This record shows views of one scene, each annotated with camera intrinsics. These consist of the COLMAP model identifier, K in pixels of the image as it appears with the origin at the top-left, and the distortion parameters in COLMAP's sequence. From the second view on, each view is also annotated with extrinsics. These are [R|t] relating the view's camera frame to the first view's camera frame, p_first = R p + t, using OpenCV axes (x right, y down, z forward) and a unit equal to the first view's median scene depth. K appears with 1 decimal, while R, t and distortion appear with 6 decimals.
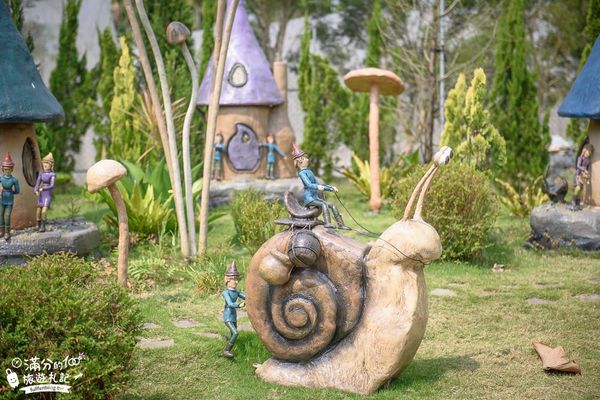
lens RADIAL K [[1046.6, 0, 300.0], [0, 1046.6, 200.0], [0, 0, 1]] dist [0.136626, 0.011653]
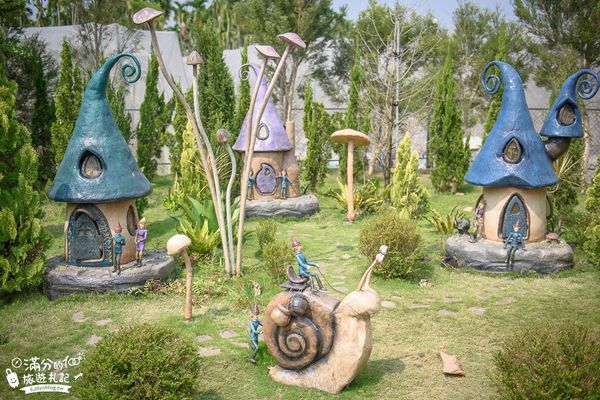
lens RADIAL K [[712.4, 0, 300.0], [0, 712.4, 200.0], [0, 0, 1]] dist [0.109750, 0.005031]
pose [[0.999910, 0.005839, -0.012103, 0.013442], [-0.005005, 0.997684, 0.067829, -0.134322], [0.012471, -0.067762, 0.997624, -0.079841]]
